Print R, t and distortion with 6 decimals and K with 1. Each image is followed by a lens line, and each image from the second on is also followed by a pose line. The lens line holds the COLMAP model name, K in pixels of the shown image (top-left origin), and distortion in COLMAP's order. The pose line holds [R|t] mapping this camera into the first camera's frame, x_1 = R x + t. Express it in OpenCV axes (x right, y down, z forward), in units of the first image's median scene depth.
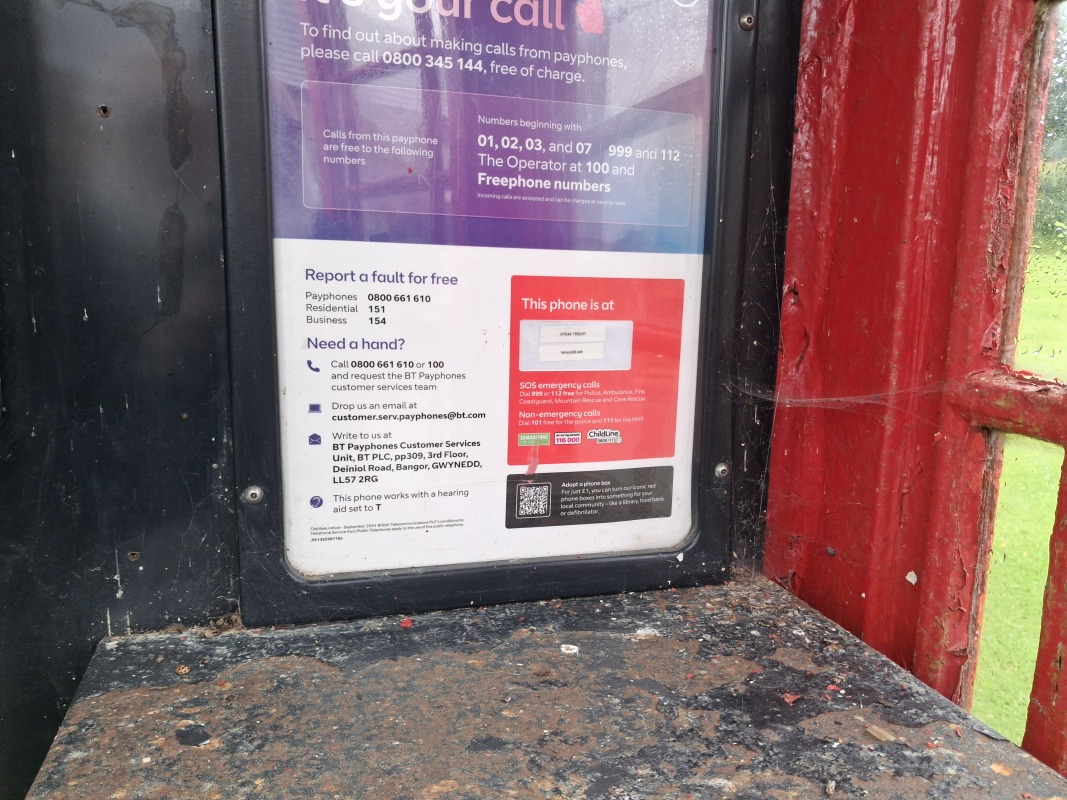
lens RADIAL K [[839.4, 0, 553.2], [0, 839.4, 388.6], [0, 0, 1]] dist [0.001265, -0.002181]
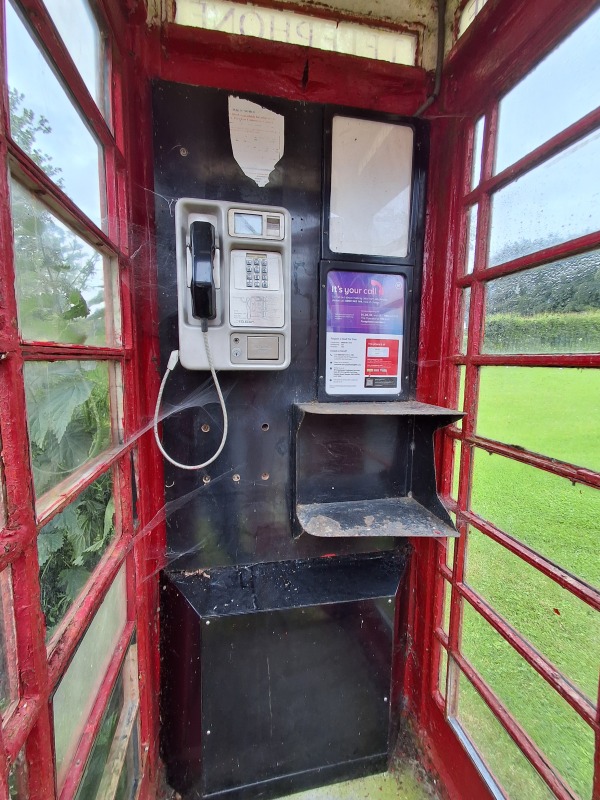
lens RADIAL K [[372.5, 0, 300.0], [0, 372.5, 400.0], [0, 0, 1]] dist [-0.023198, -0.000098]
pose [[0.992542, 0.000266, -0.121905, -0.171687], [-0.006485, 0.998697, -0.050625, 0.363537], [0.121733, 0.051038, 0.991250, -1.338553]]
